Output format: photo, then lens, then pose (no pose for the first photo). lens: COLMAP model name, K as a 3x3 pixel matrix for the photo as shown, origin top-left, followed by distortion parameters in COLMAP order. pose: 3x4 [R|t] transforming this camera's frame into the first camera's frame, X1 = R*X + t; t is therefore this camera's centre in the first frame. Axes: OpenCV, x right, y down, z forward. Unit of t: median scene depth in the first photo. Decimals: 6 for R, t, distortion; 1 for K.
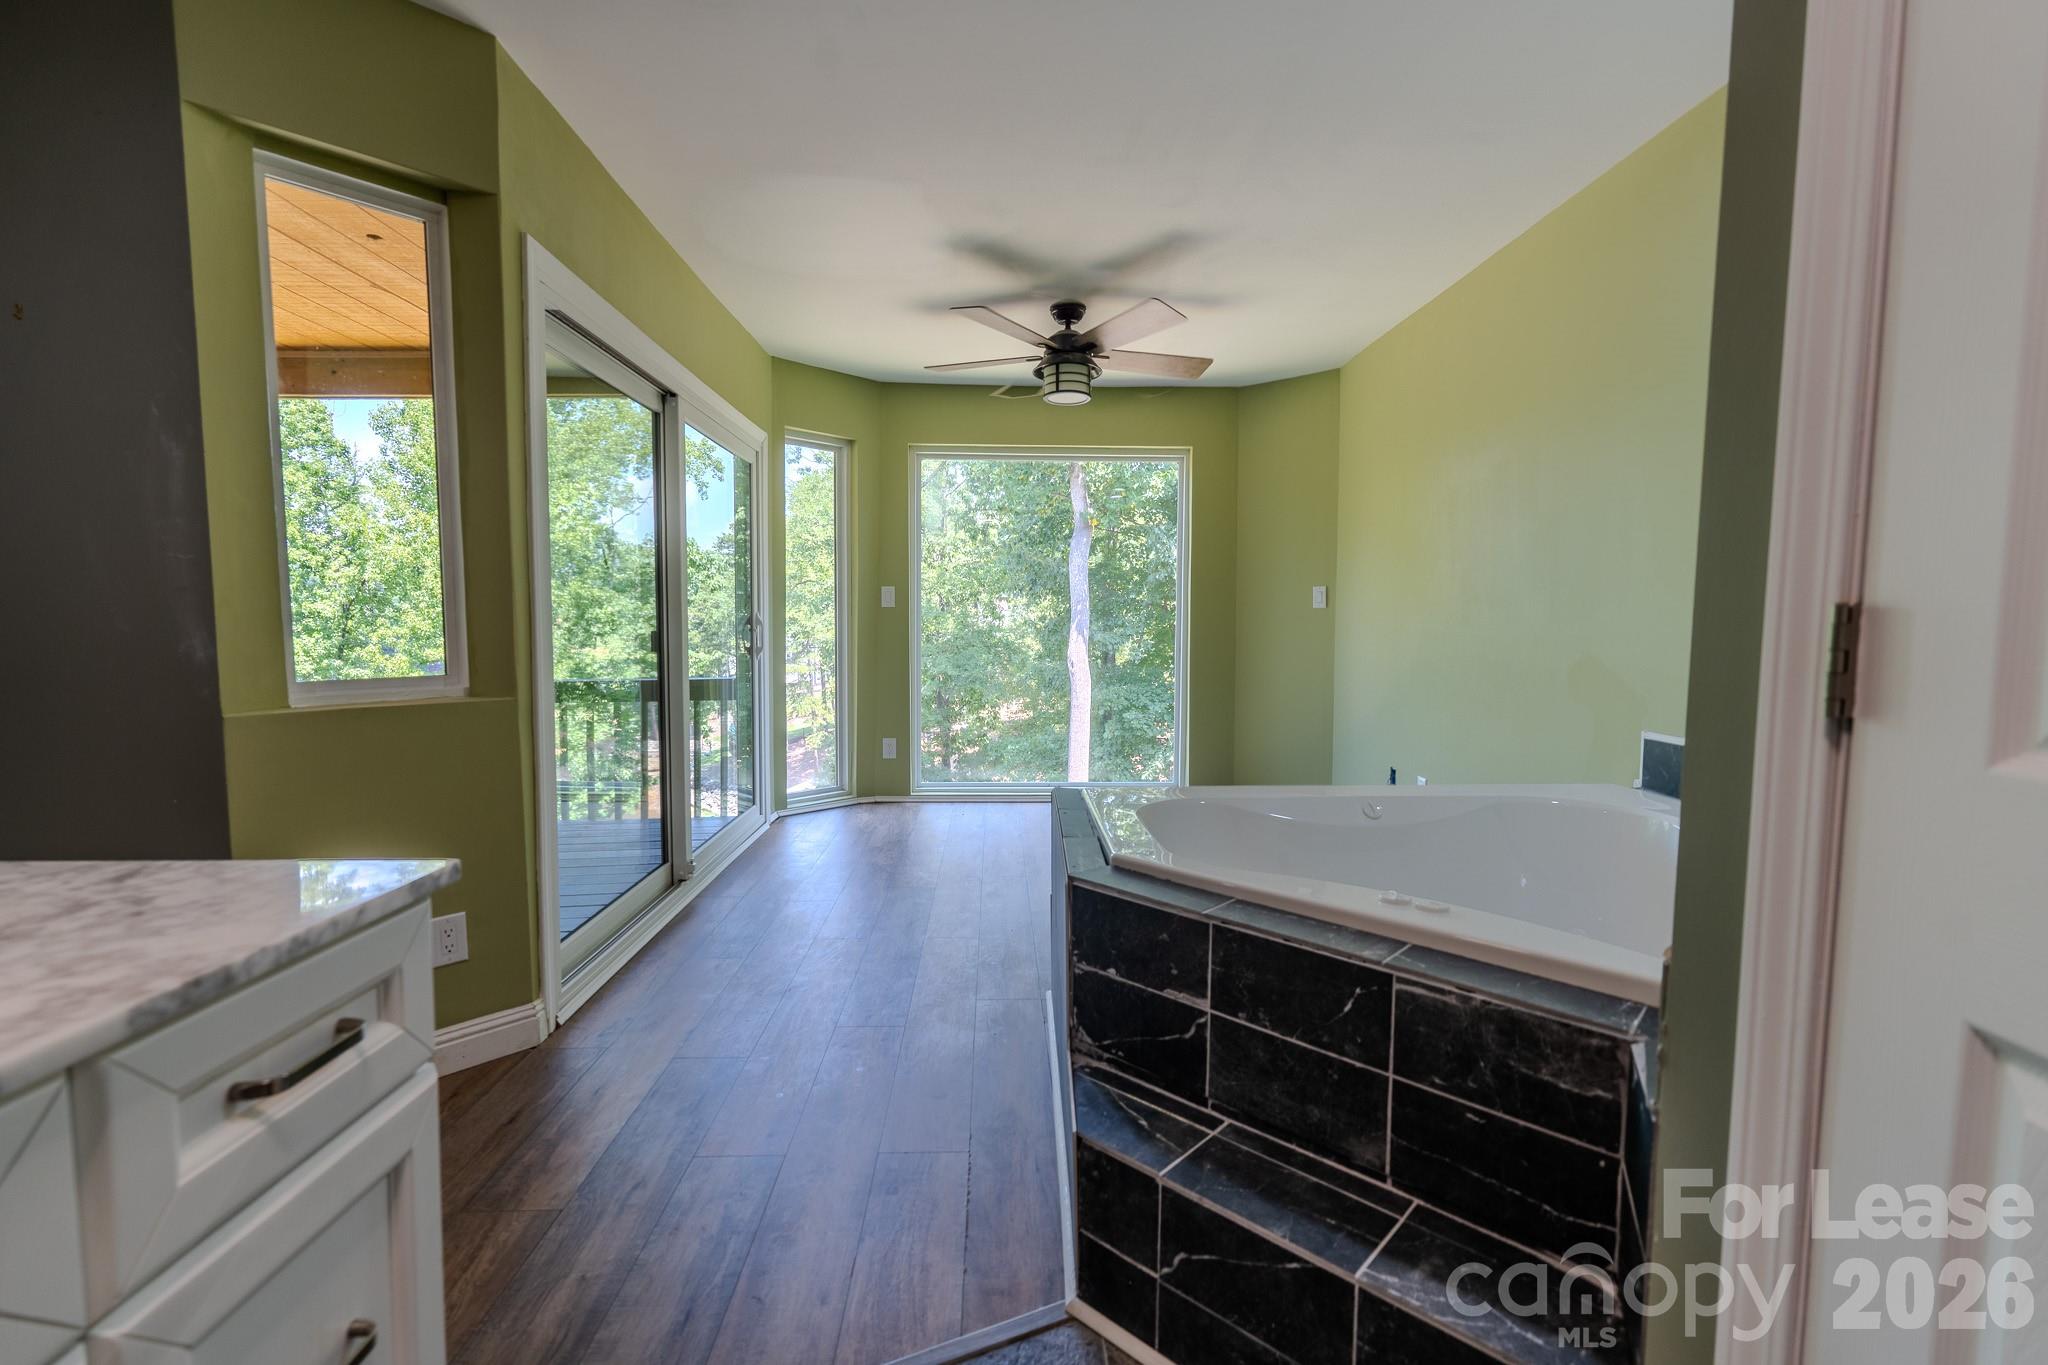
lens RADIAL K [[910.1, 0, 1034.5], [0, 910.1, 674.4], [0, 0, 1]] dist [-0.004420, 0.000228]
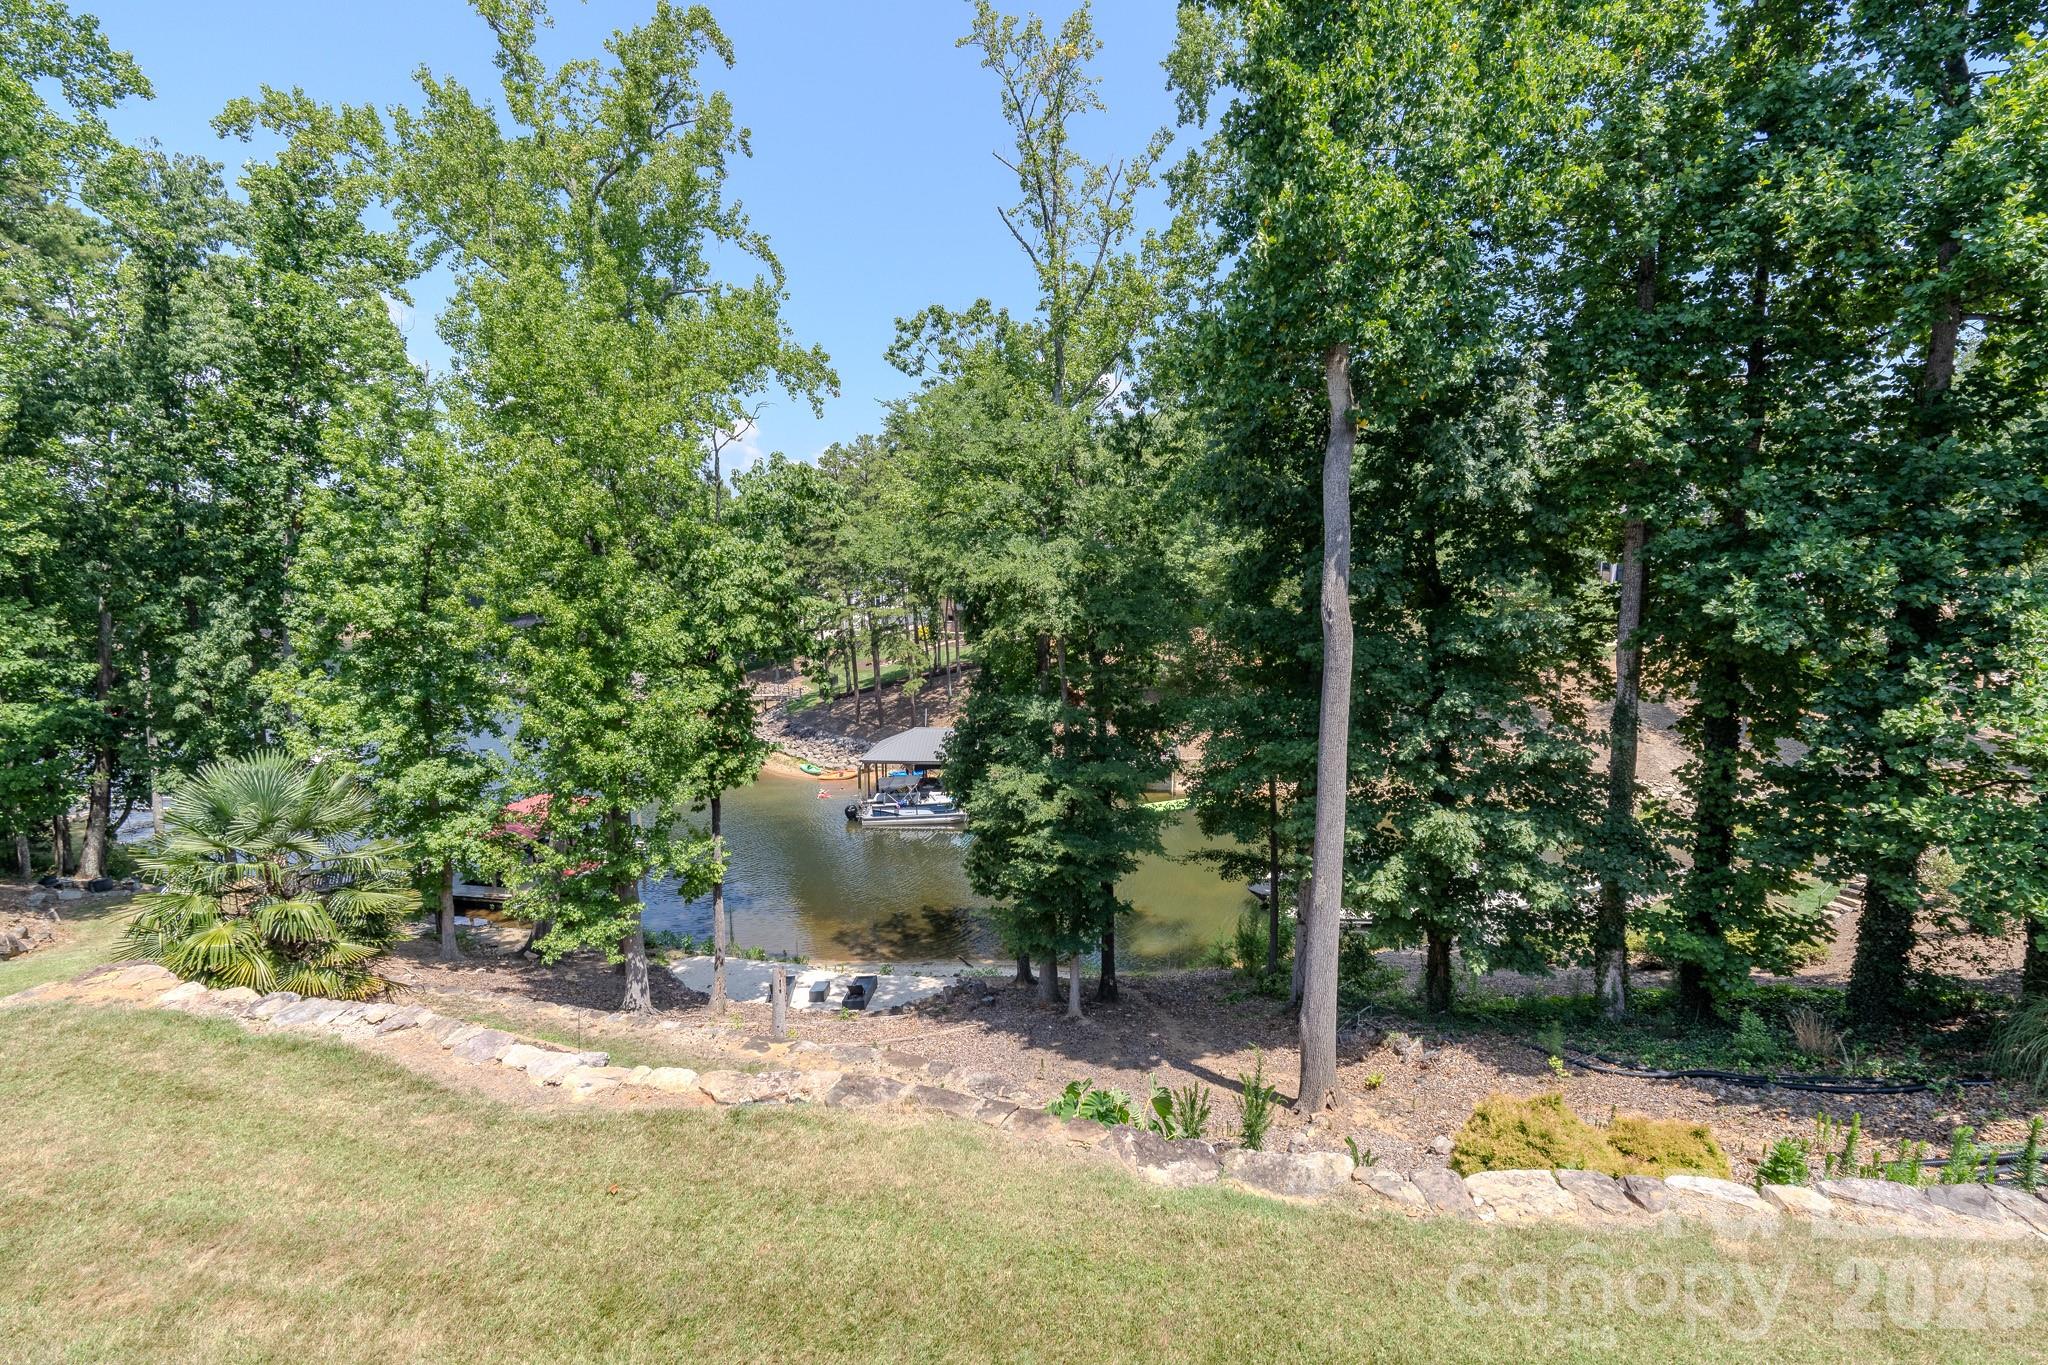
lens RADIAL K [[910.1, 0, 1037.3], [0, 910.1, 675.8], [0, 0, 1]] dist [-0.004420, 0.000228]
pose [[0.997244, -0.003651, -0.074108, -0.107315], [0.008834, 0.997526, 0.069737, -0.010400], [0.073670, -0.070199, 0.994809, 0.165846]]
